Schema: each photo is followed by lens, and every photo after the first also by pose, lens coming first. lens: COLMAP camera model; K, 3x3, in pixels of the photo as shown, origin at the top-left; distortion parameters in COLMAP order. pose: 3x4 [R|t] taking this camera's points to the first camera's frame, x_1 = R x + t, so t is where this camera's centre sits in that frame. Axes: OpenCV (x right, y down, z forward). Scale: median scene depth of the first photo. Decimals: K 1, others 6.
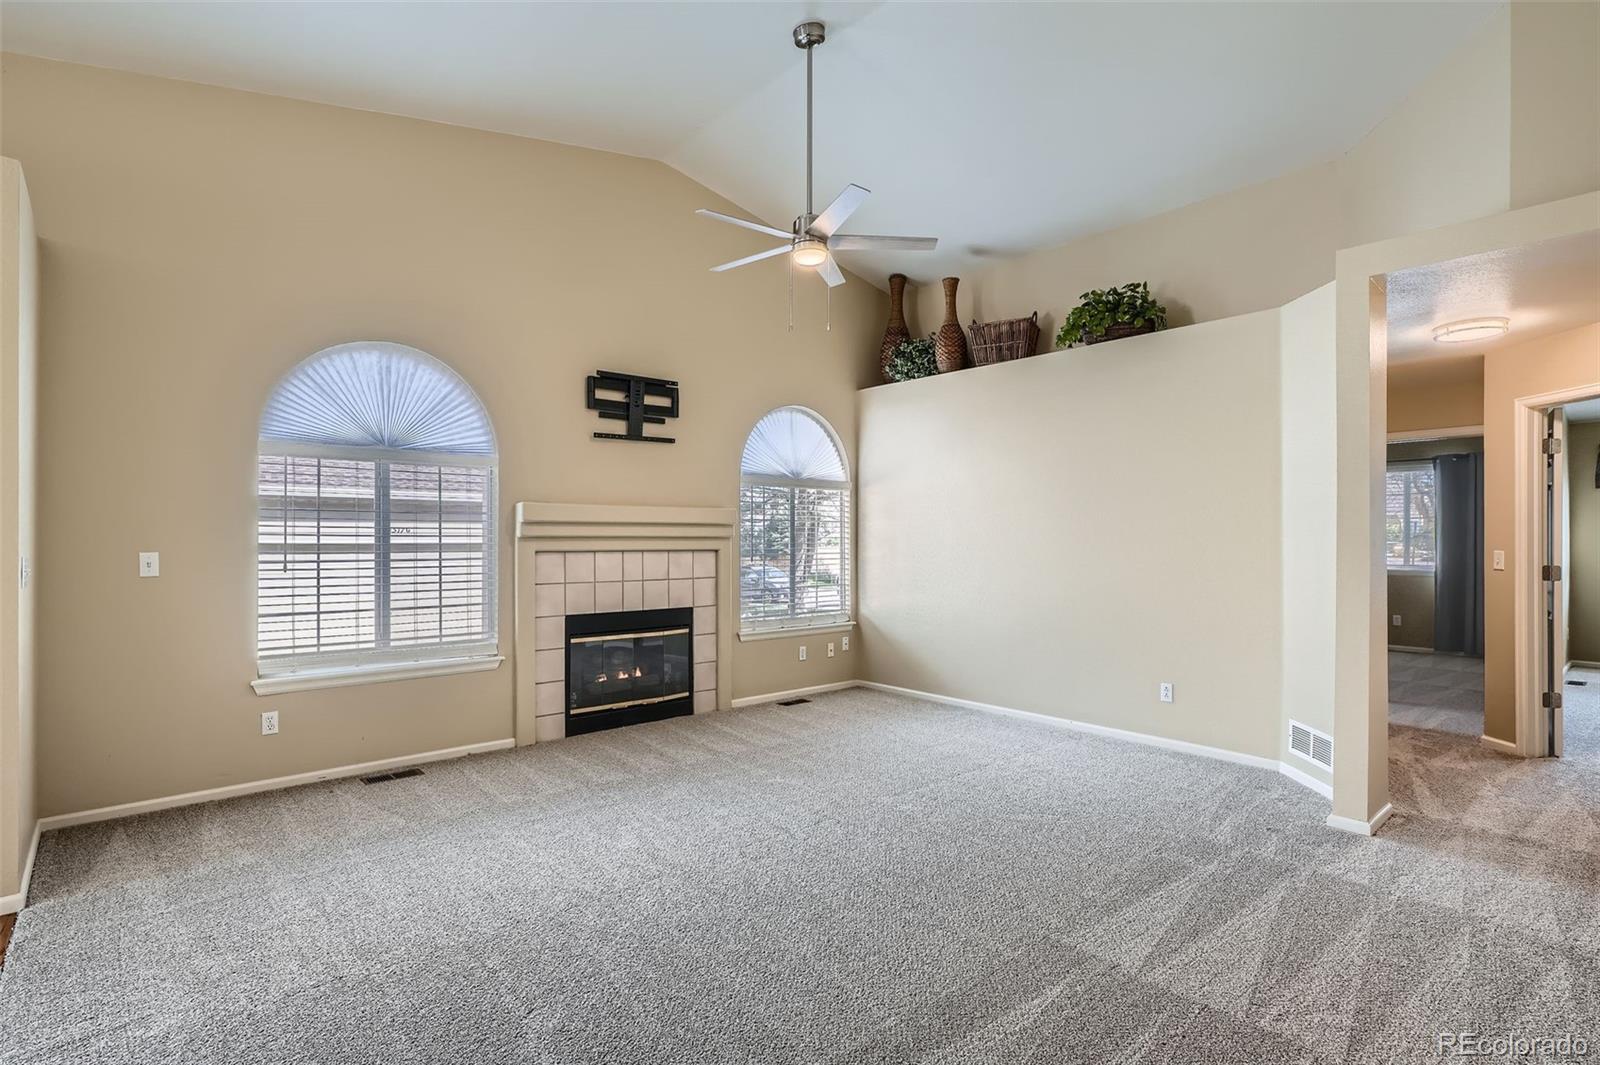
lens RADIAL K [[779.9, 0, 802.5], [0, 779.9, 531.7], [0, 0, 1]] dist [0.001593, -0.000223]
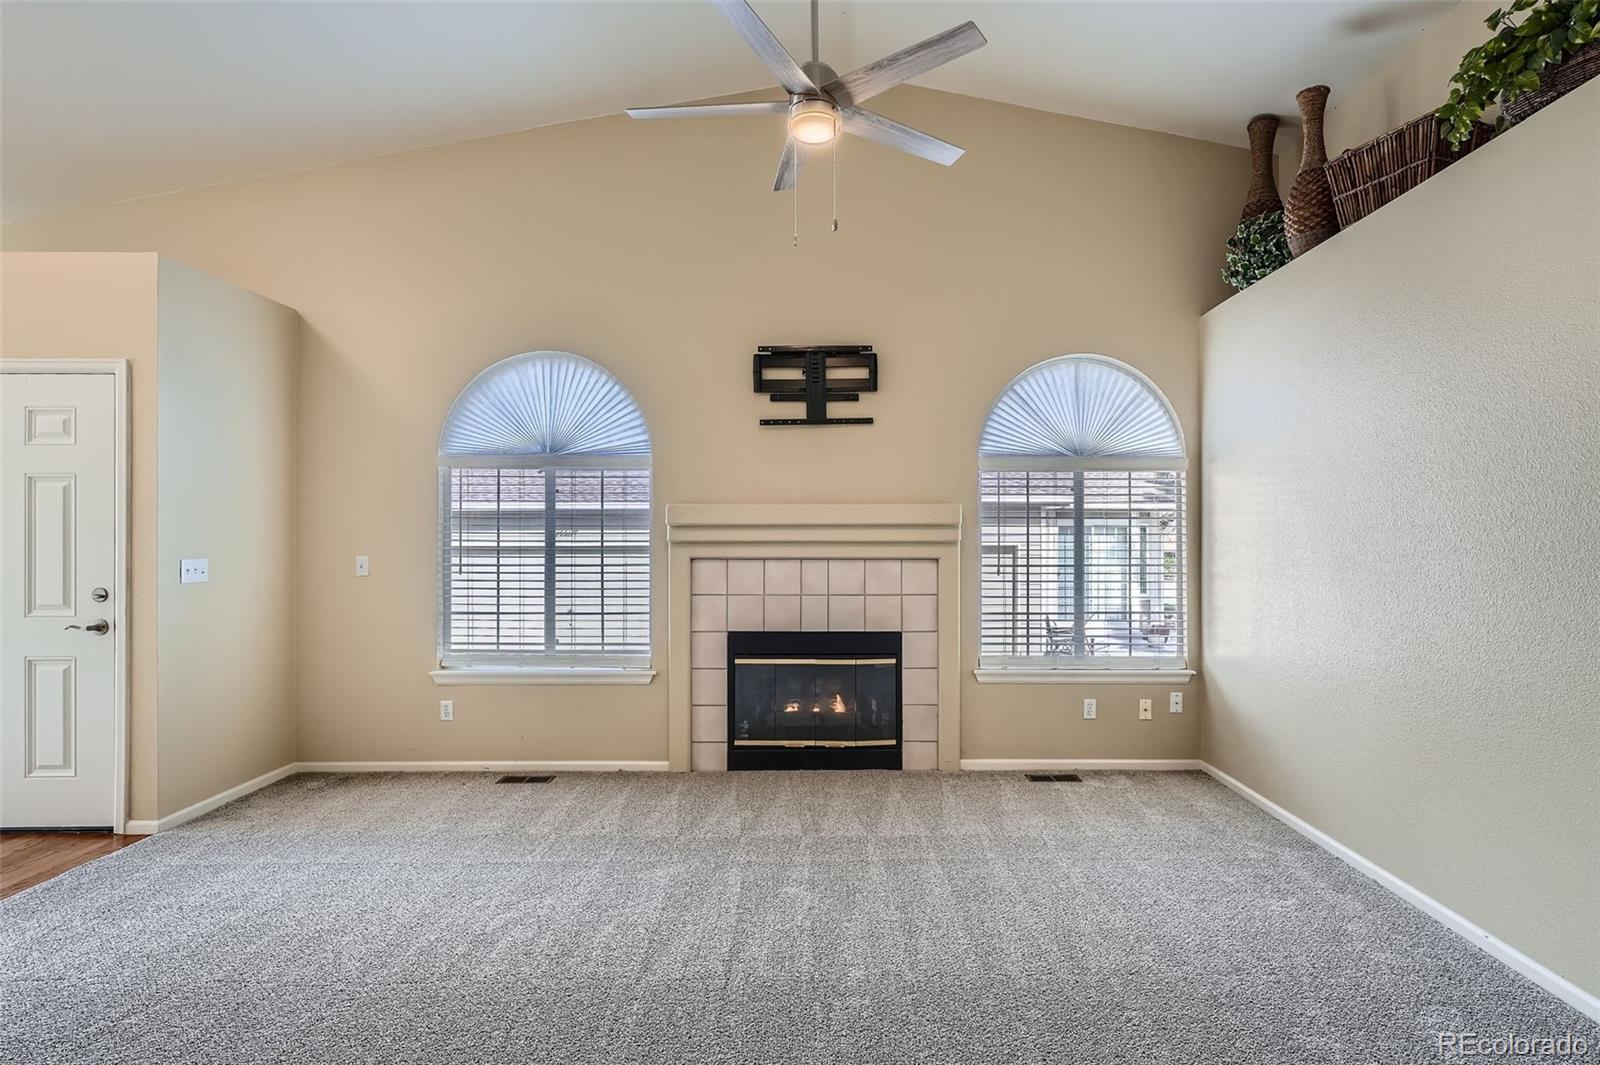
lens RADIAL K [[818.5, 0, 844.6], [0, 818.5, 533.0], [0, 0, 1]] dist [-0.000789, 0.001839]
pose [[0.751623, -0.004440, -0.659578, 0.388066], [0.006399, 0.999979, 0.000560, -0.002978], [0.659562, -0.004642, 0.751636, 0.380729]]
